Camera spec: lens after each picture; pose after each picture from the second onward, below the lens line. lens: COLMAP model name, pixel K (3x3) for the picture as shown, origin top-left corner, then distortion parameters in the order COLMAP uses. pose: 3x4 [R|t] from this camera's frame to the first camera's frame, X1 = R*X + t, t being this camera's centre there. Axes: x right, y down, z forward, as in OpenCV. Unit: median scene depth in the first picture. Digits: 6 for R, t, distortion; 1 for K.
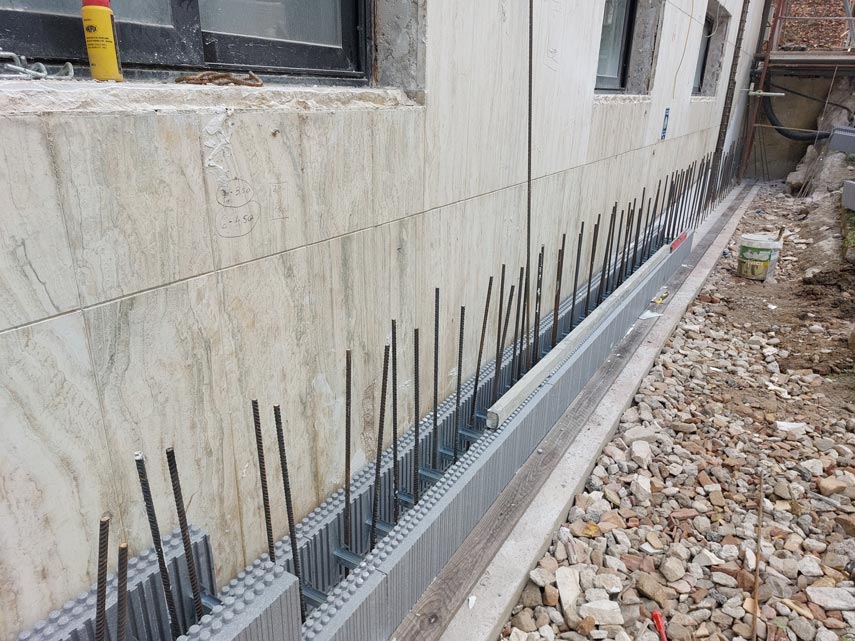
lens RADIAL K [[613.8, 0, 432.2], [0, 613.8, 320.8], [0, 0, 1]] dist [0.037771, -0.006523]
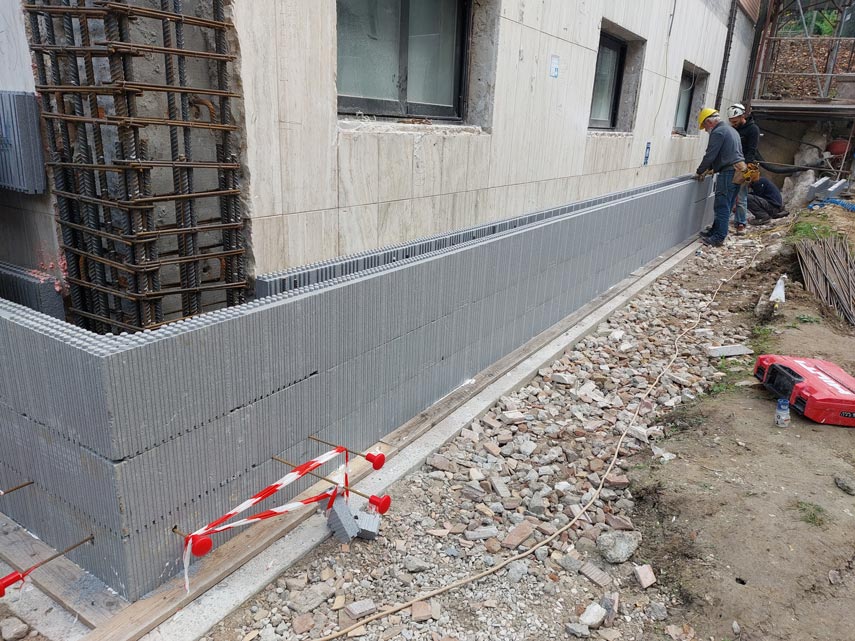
lens RADIAL K [[613.8, 0, 423.7], [0, 613.8, 321.2], [0, 0, 1]] dist [0.037771, -0.006523]
pose [[0.998566, 0.029815, -0.044468, -0.123848], [-0.032048, 0.998216, -0.050367, 0.364585], [0.042887, 0.051719, 0.997740, -0.975743]]
